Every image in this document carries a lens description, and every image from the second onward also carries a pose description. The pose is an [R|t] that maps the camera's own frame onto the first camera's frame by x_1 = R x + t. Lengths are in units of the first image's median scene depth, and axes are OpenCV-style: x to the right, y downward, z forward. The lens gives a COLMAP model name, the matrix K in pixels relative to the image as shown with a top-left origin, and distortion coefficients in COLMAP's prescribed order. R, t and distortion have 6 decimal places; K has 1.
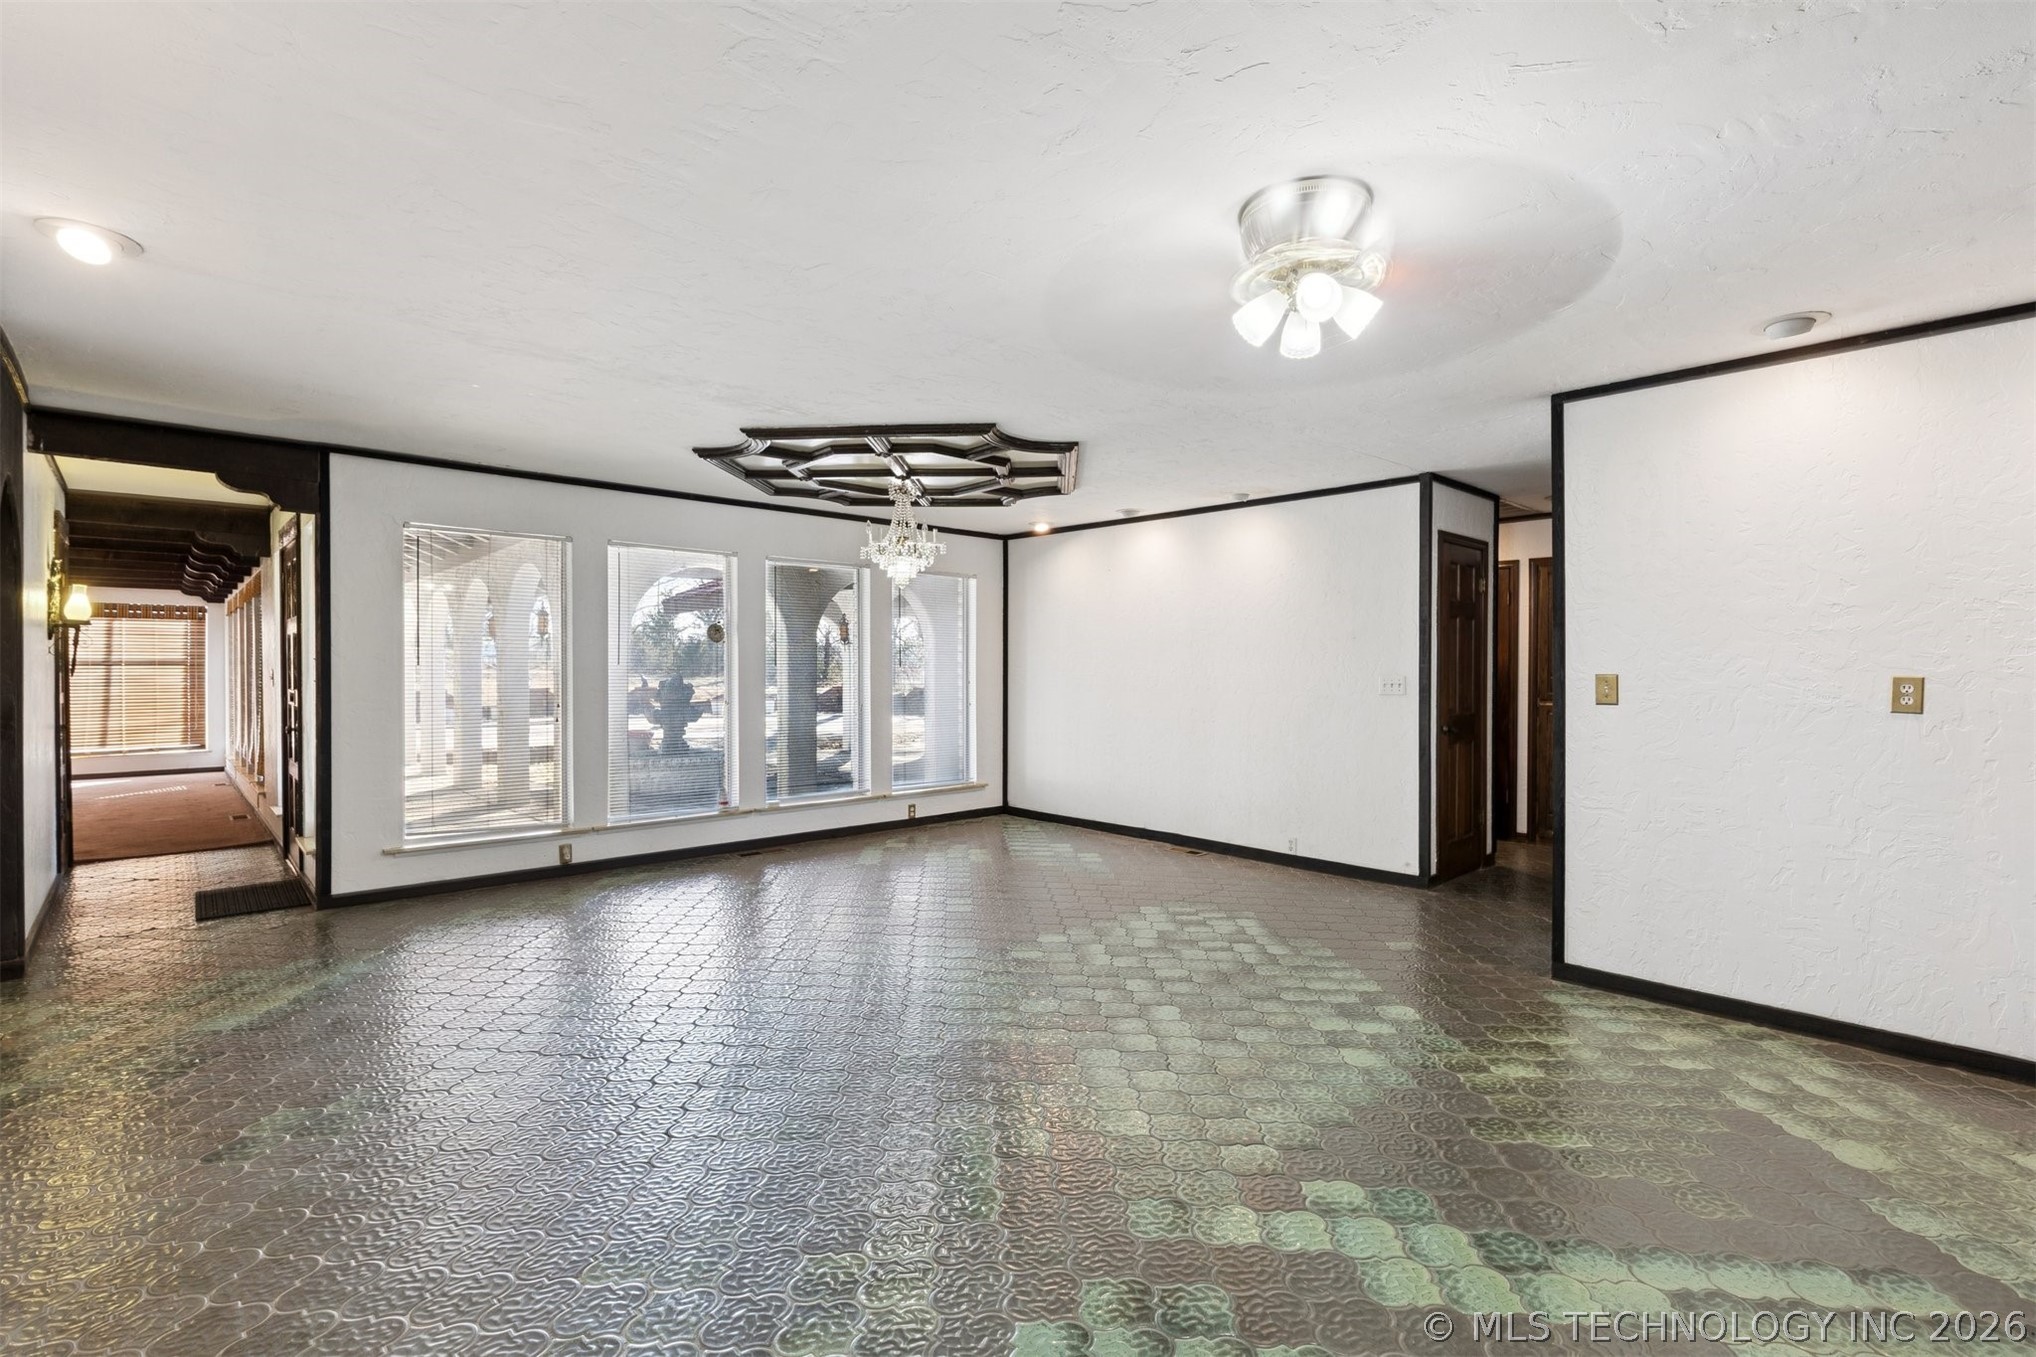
lens RADIAL K [[933.5, 0, 1020.5], [0, 933.5, 678.3], [0, 0, 1]] dist [0.001551, -0.000713]
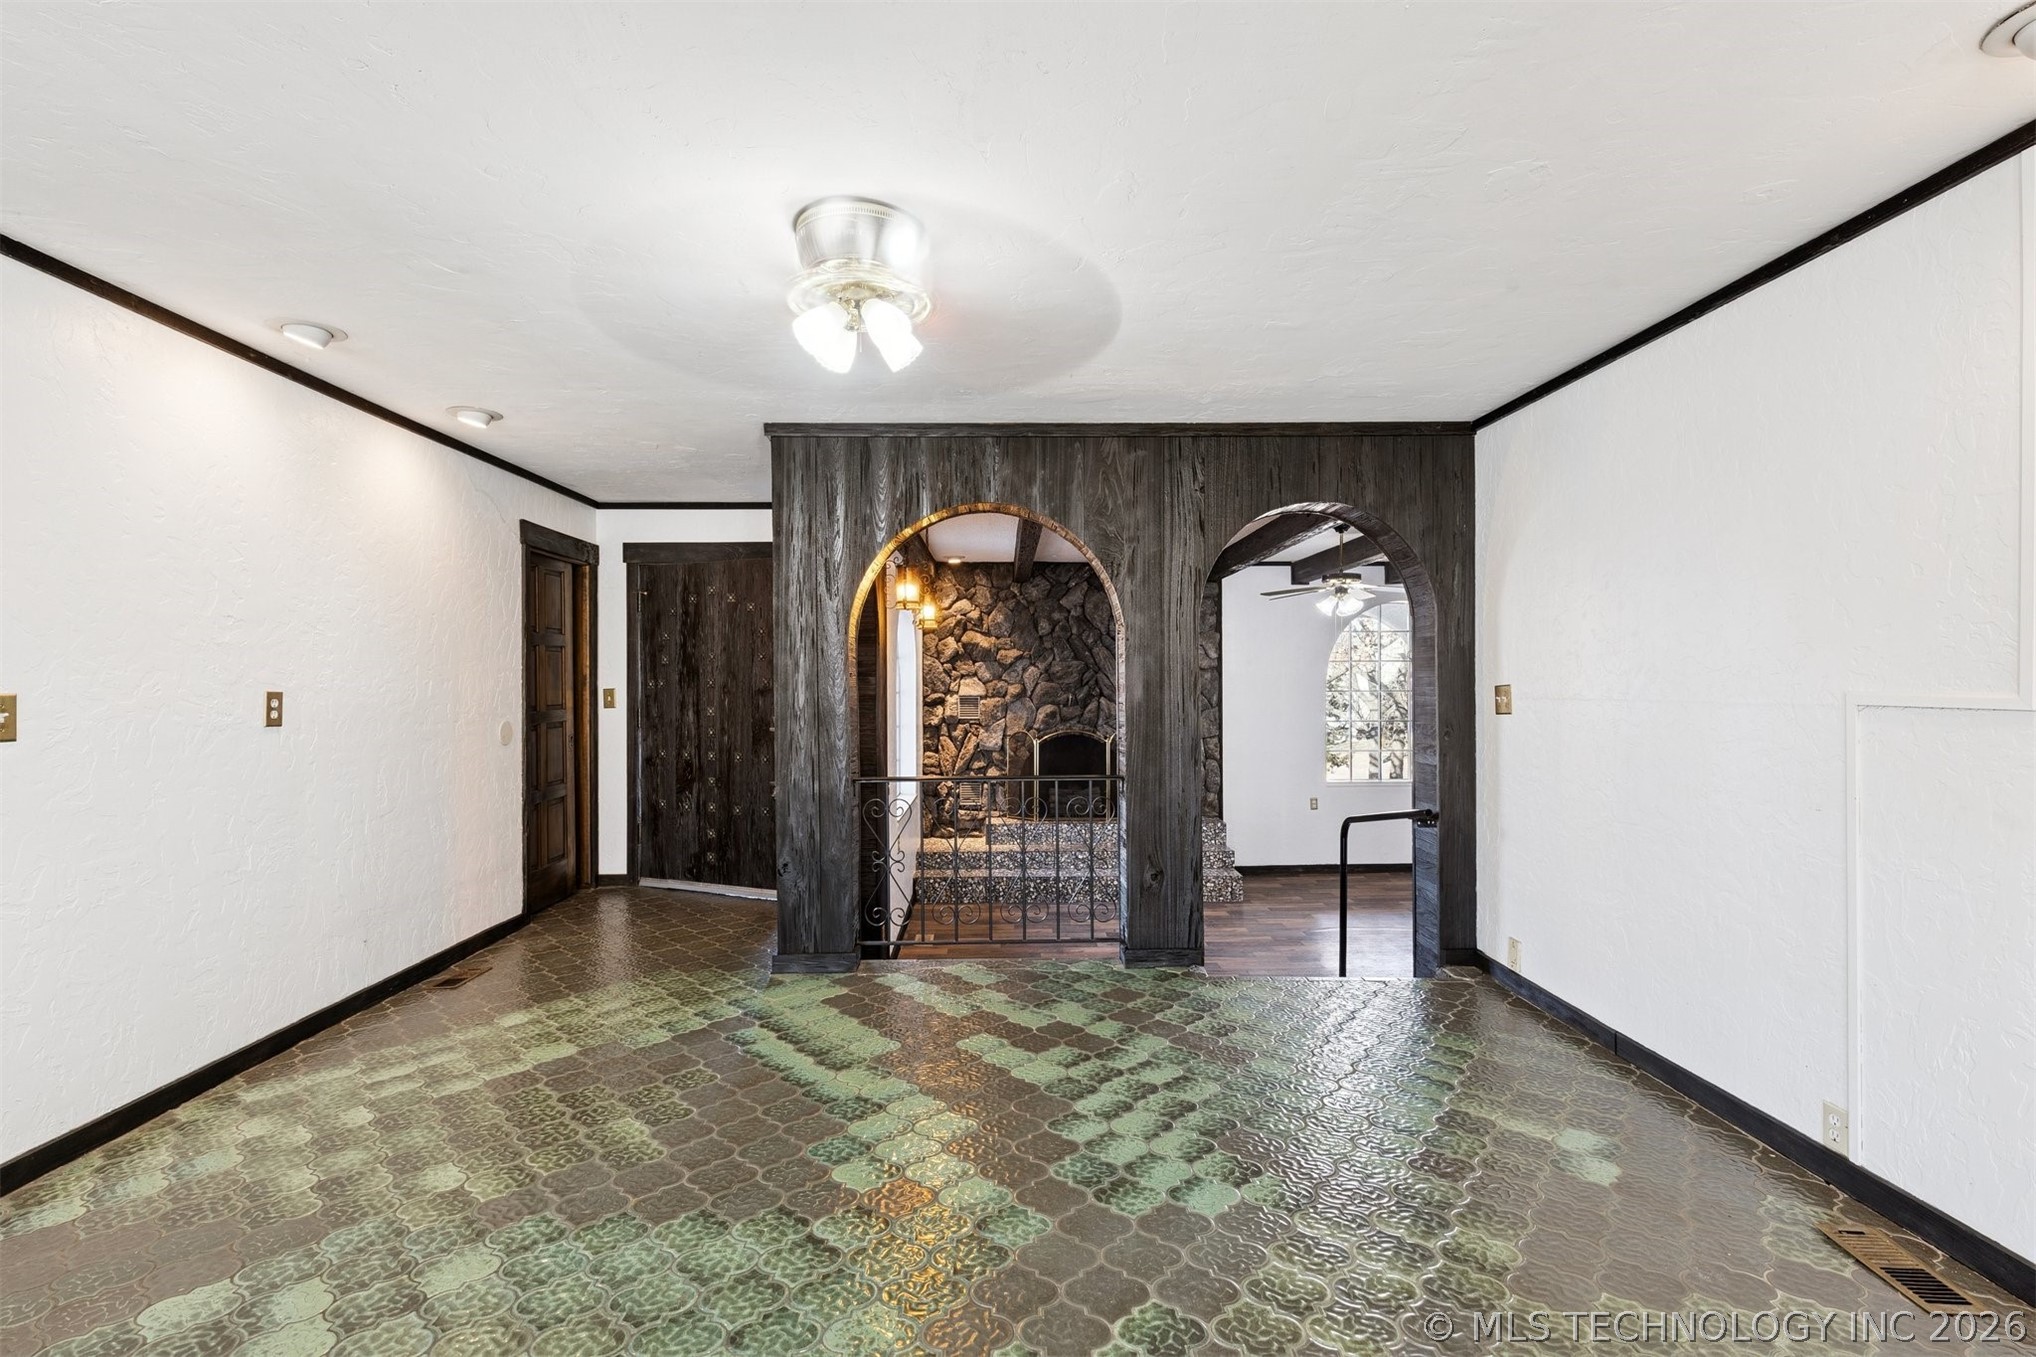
lens RADIAL K [[920.7, 0, 1016.7], [0, 920.7, 674.7], [0, 0, 1]] dist [0.002687, 0.000025]
pose [[-0.739956, 0.005405, 0.672634, -0.353074], [0.011080, 0.999930, 0.004154, -0.014892], [-0.672564, 0.010526, -0.739964, 1.154755]]
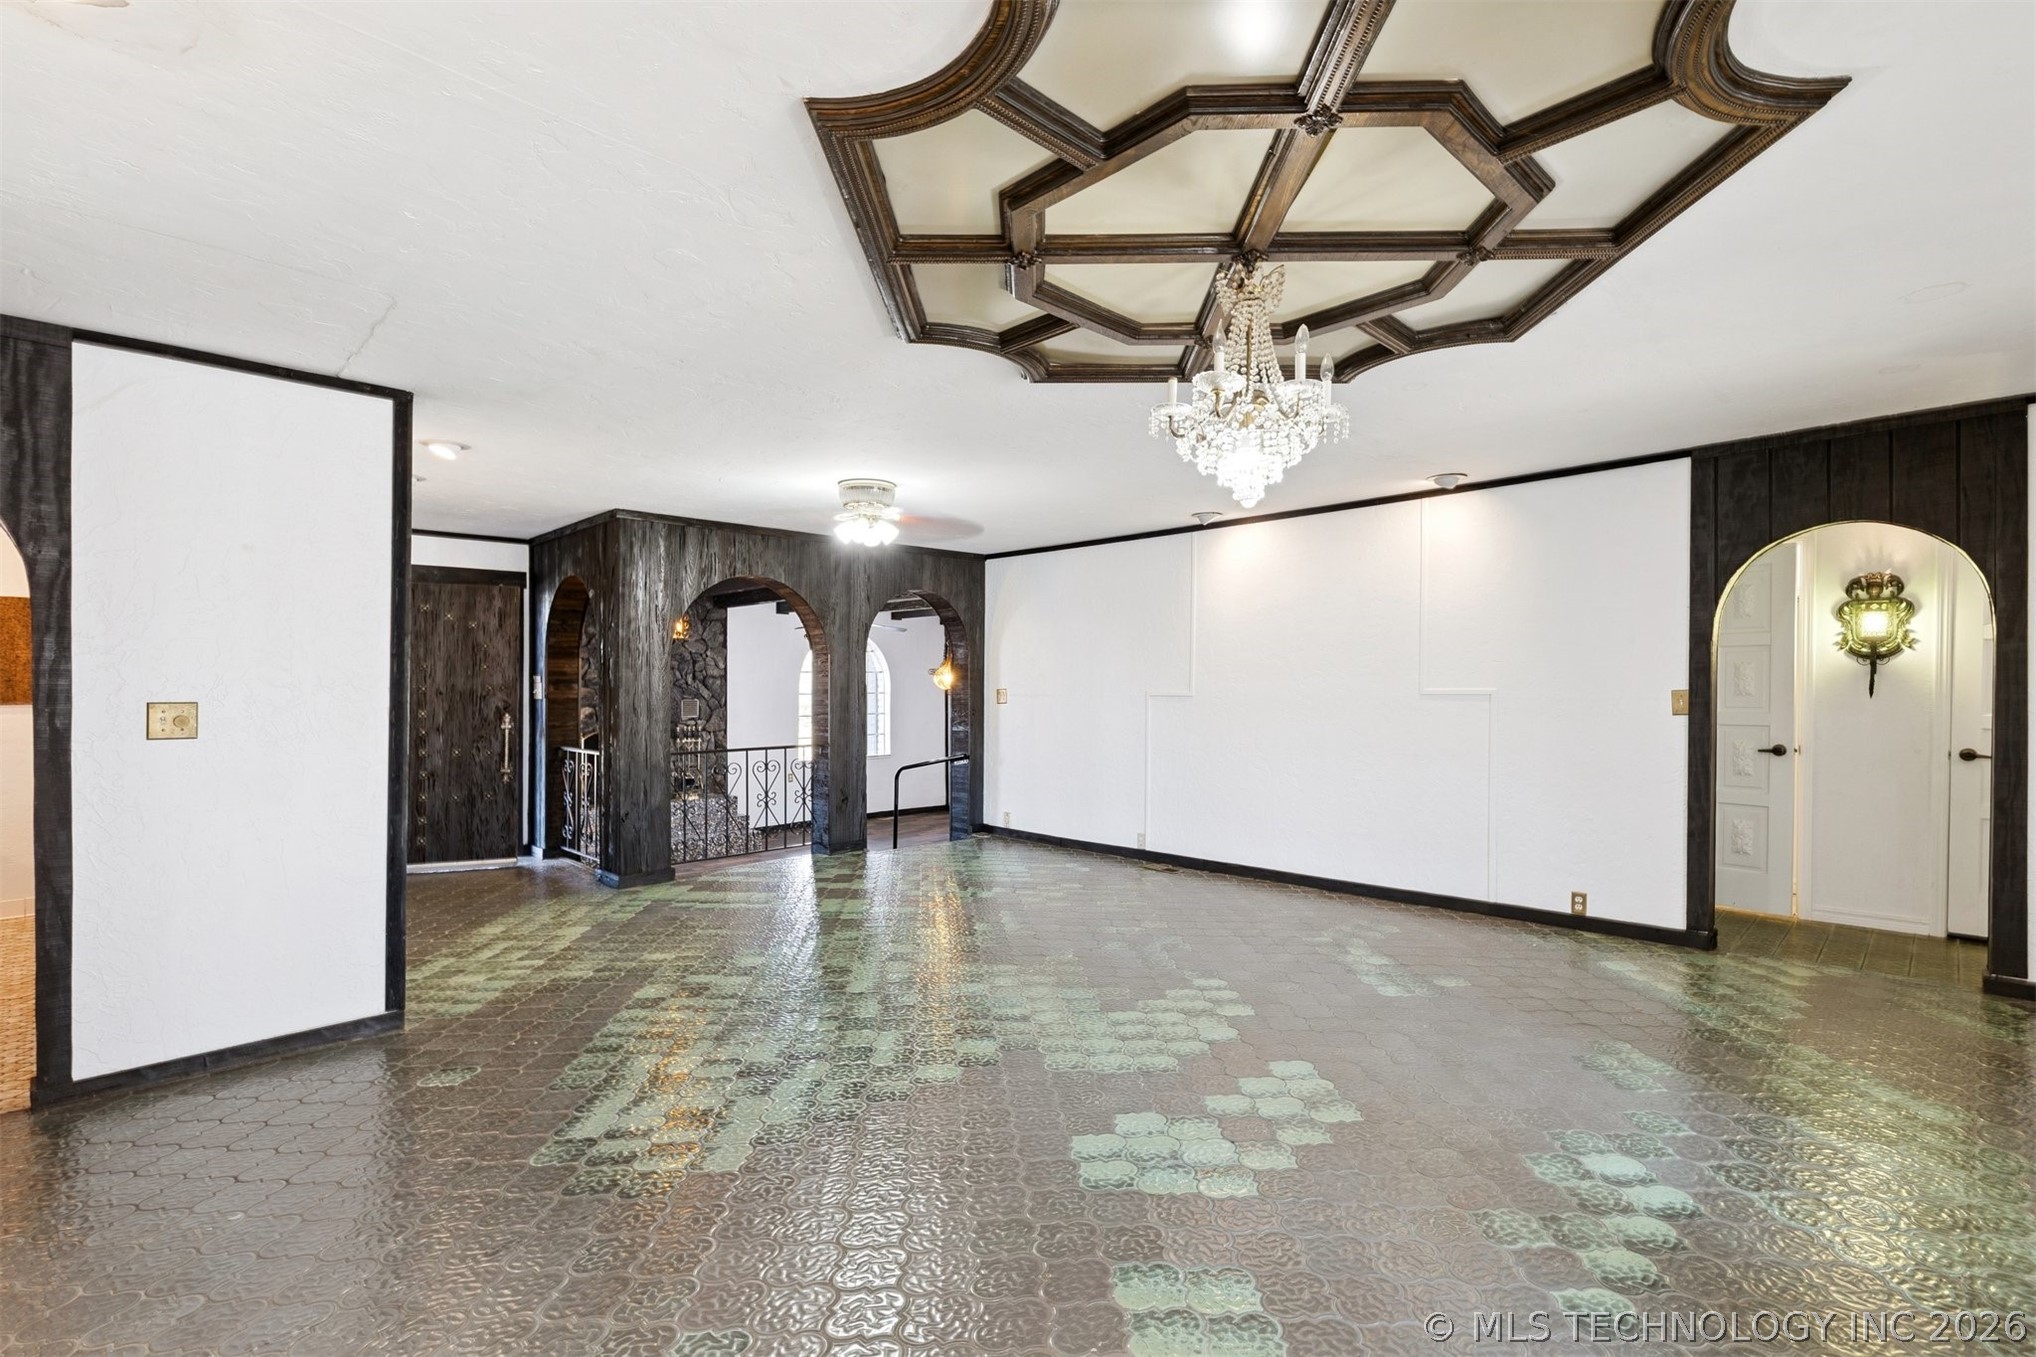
lens RADIAL K [[933.5, 0, 1020.5], [0, 933.5, 678.3], [0, 0, 1]] dist [0.001551, -0.000713]
pose [[-0.999831, 0.003351, -0.018084, -0.022800], [0.003283, 0.999987, 0.003787, -0.028448], [0.018096, 0.003727, -0.999829, 2.312456]]
